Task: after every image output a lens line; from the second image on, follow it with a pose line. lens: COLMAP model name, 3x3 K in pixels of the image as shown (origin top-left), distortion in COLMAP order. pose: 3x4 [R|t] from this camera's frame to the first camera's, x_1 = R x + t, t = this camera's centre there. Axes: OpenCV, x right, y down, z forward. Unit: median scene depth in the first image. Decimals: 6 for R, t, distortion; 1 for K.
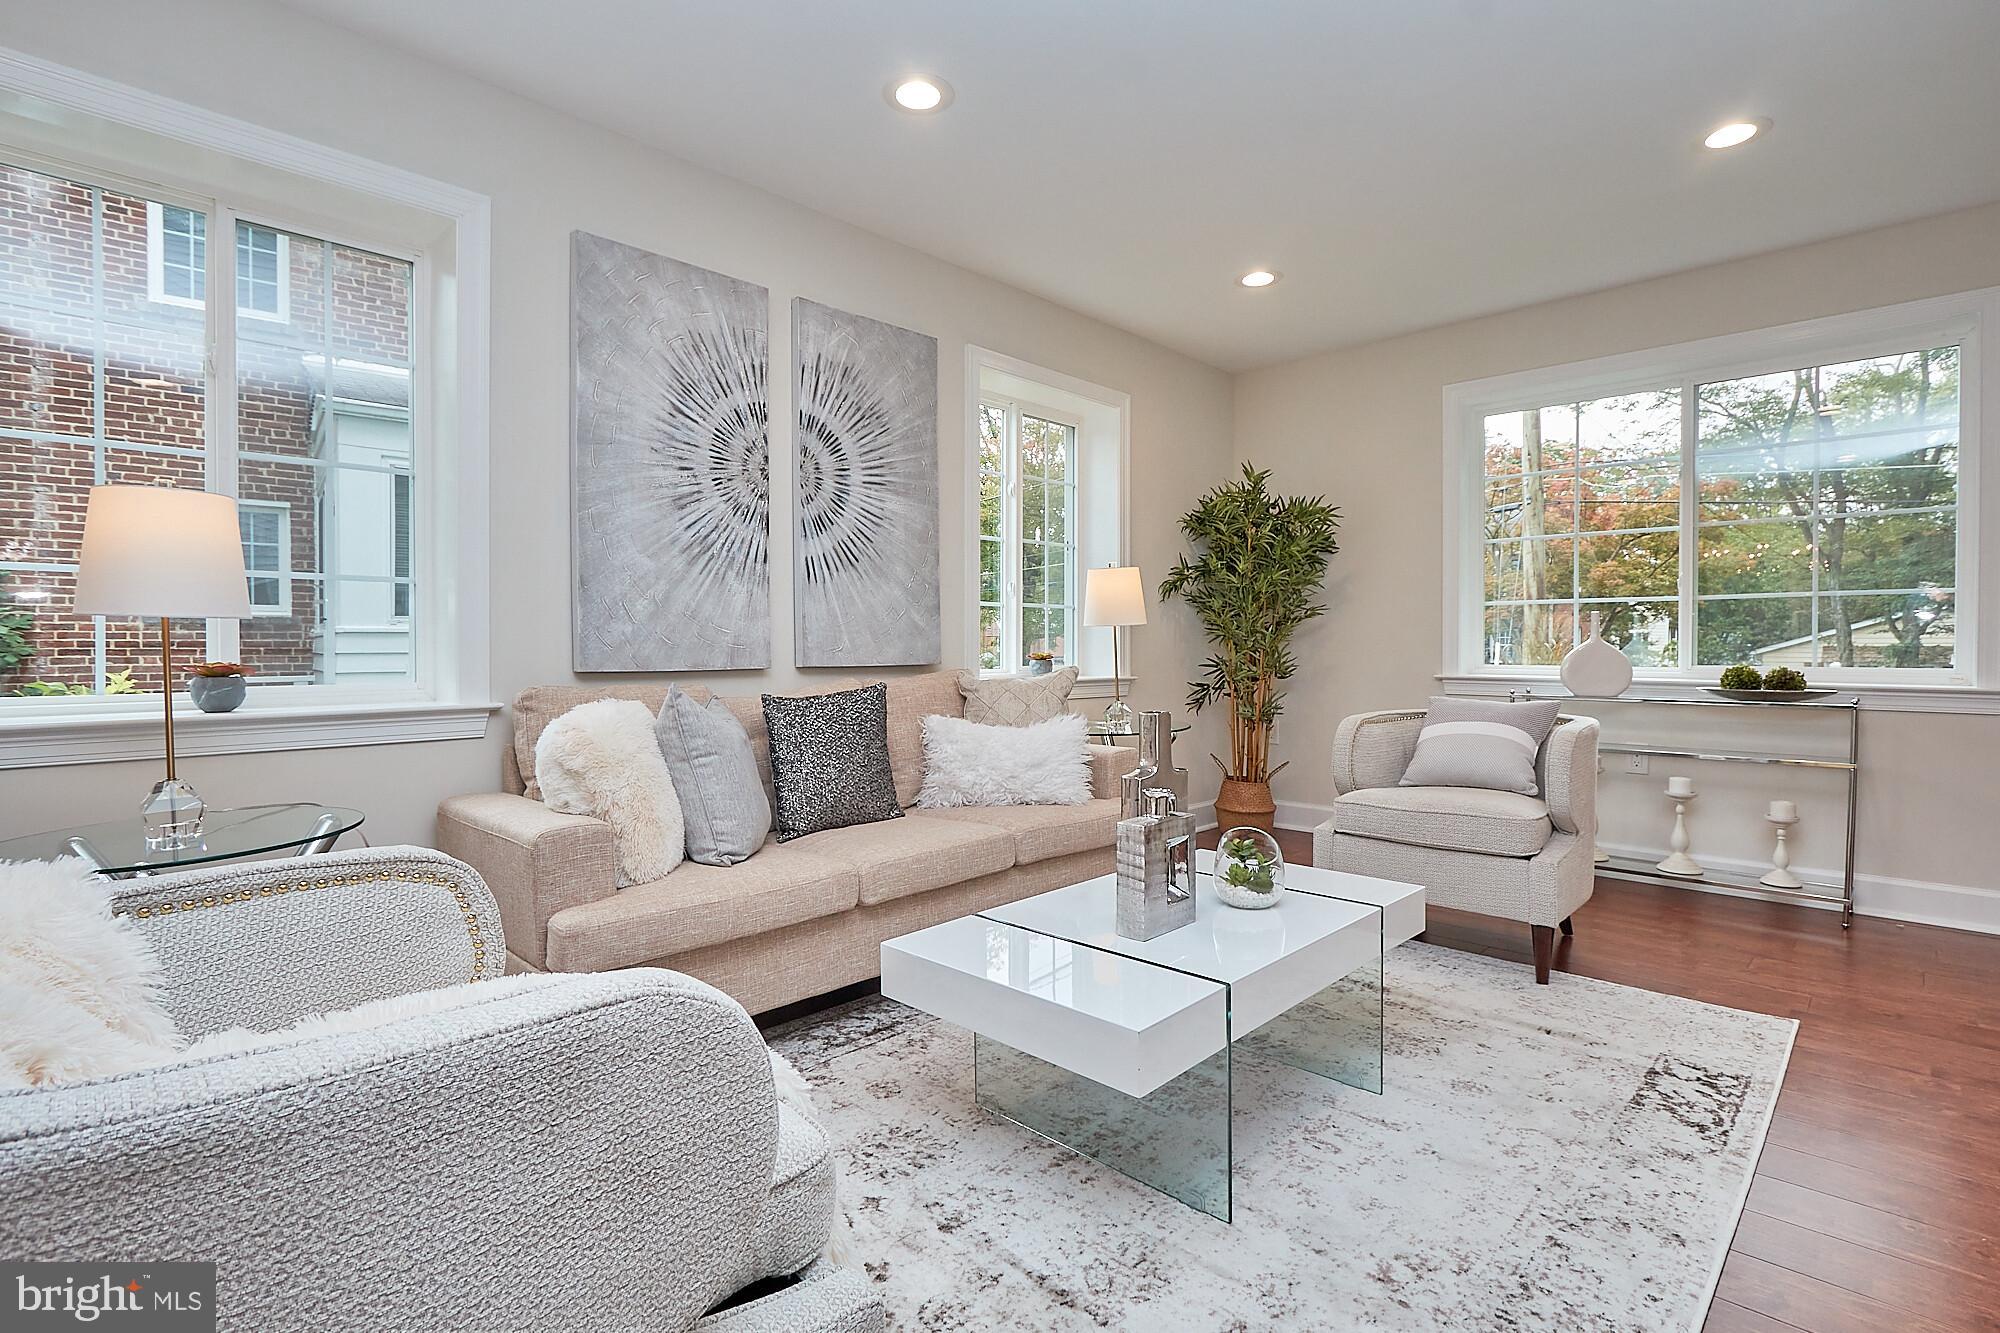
lens RADIAL K [[931.1, 0, 1002.7], [0, 931.1, 666.2], [0, 0, 1]] dist [-0.017888, 0.003126]
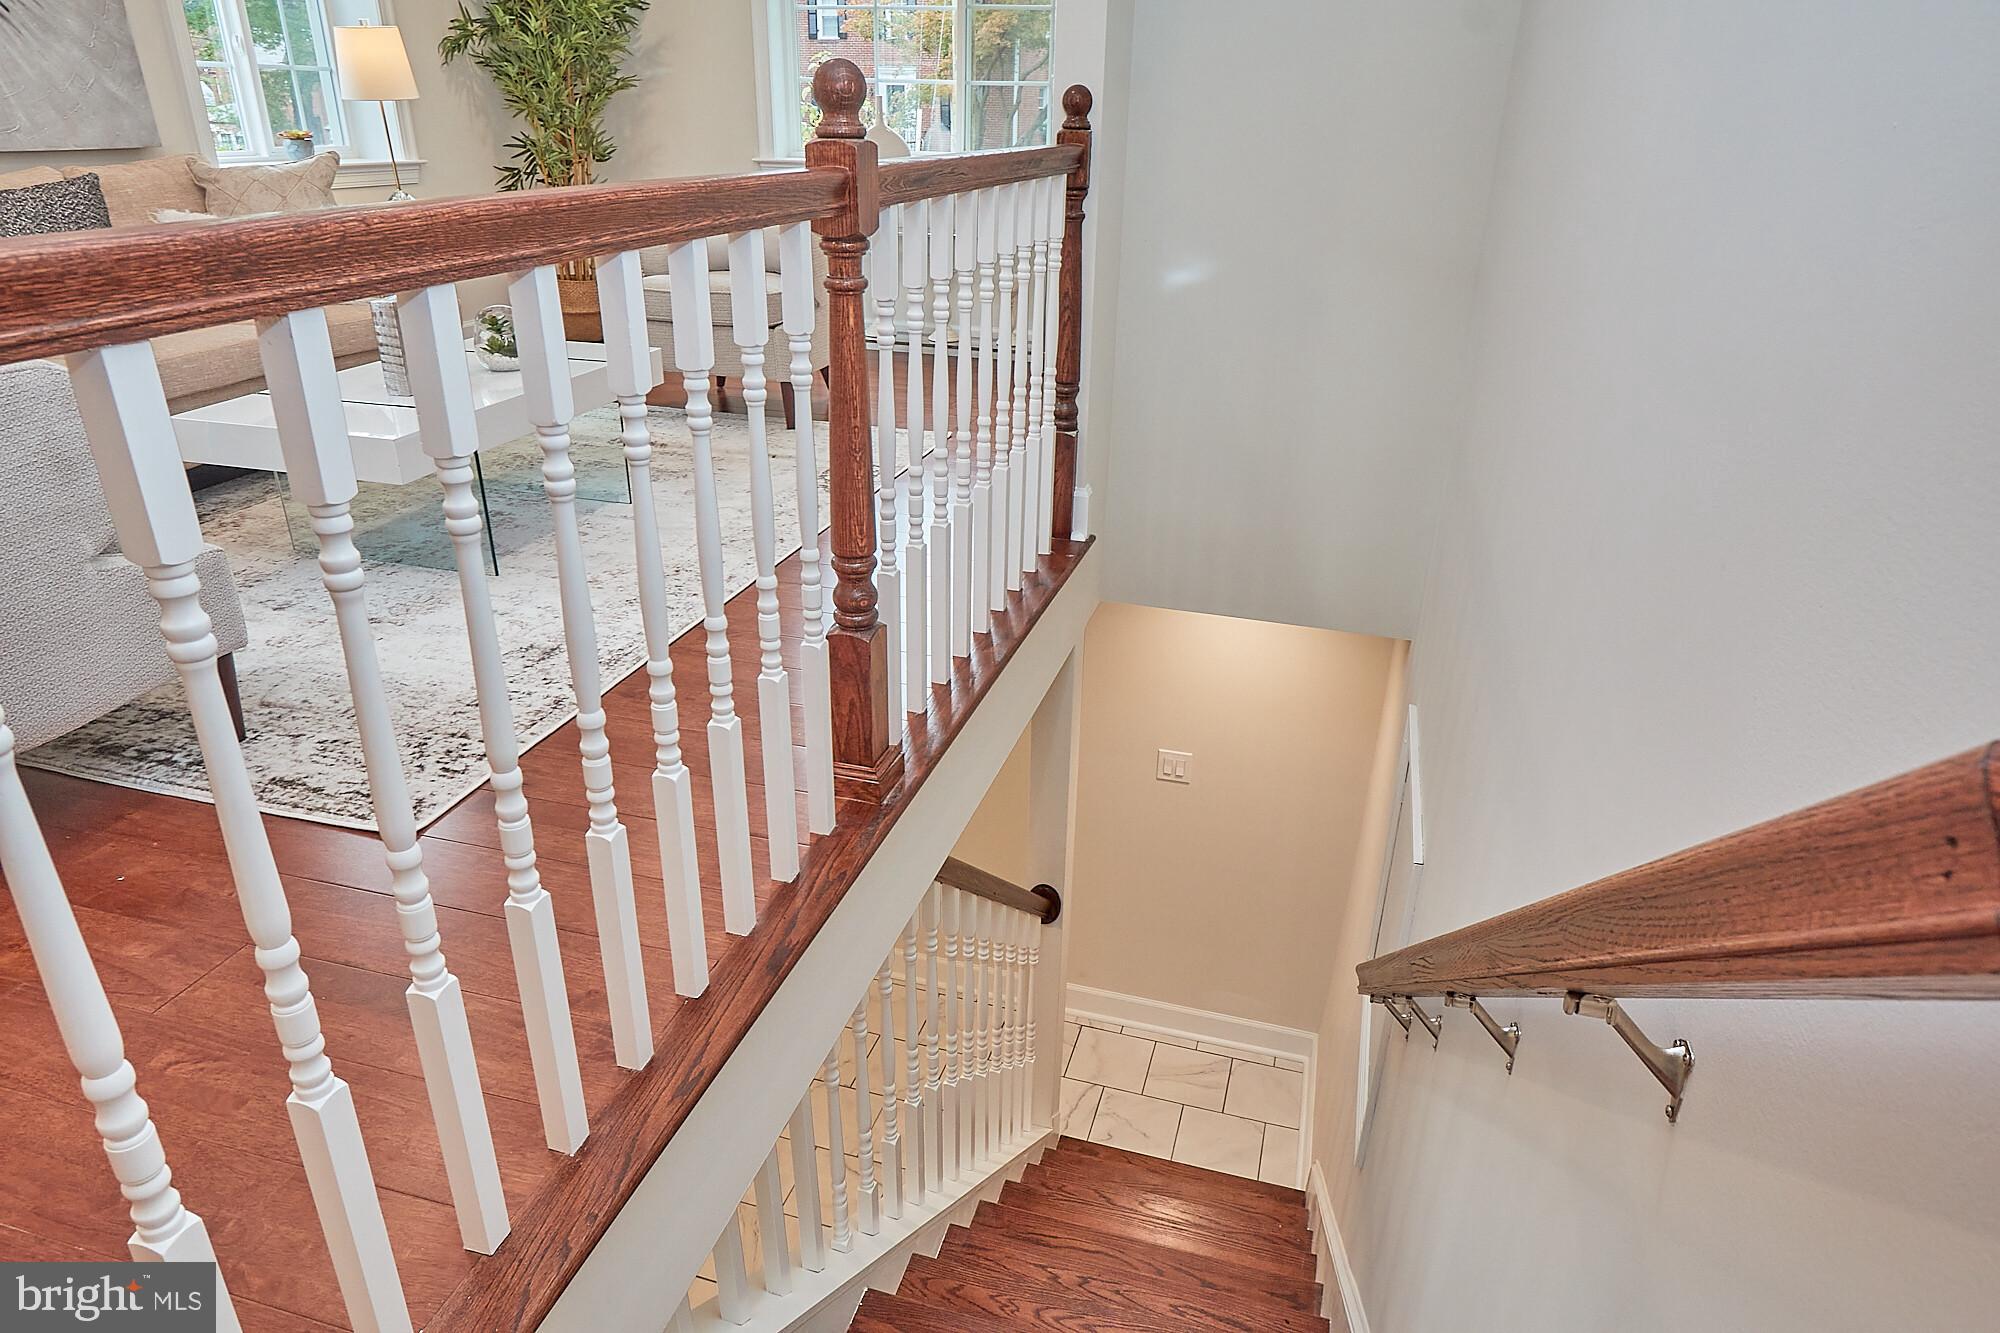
lens RADIAL K [[1204.3, 0, 987.7], [0, 1204.3, 671.2], [0, 0, 1]] dist [-0.003482, 0.000146]
pose [[0.878851, -0.184366, 0.440035, 0.029450], [-0.012430, 0.913157, 0.407419, -0.024111], [-0.476935, -0.363530, 0.800237, -0.472432]]
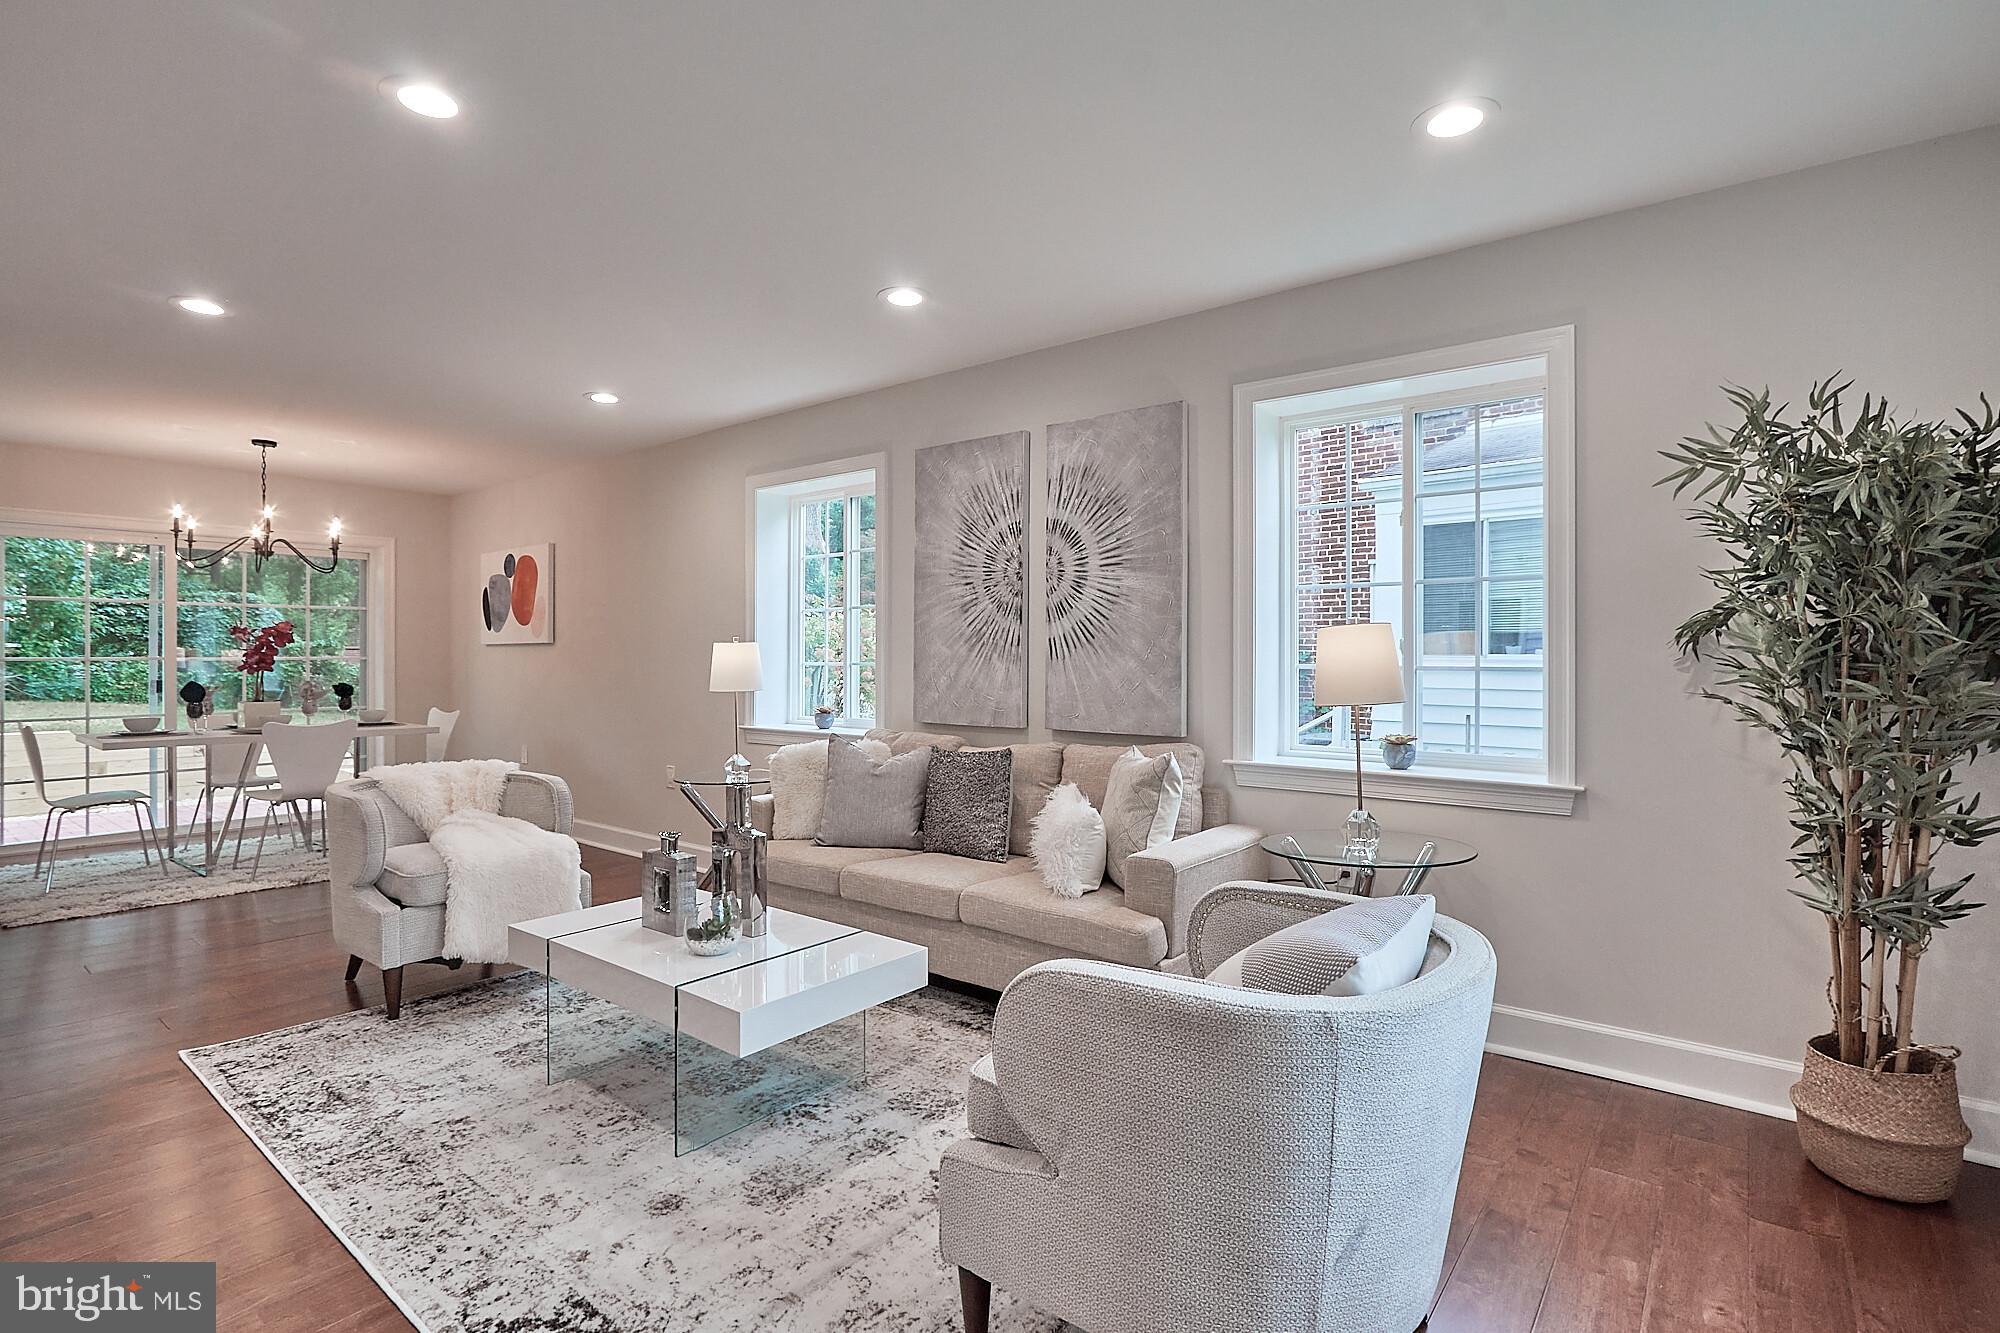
lens RADIAL K [[931.1, 0, 991.3], [0, 931.1, 670.8], [0, 0, 1]] dist [-0.017888, 0.003126]
pose [[0.123356, 0.012738, -0.992281, 0.960445], [-0.026673, 0.999599, 0.009516, -0.083081], [0.992004, 0.025293, 0.123647, 0.762962]]
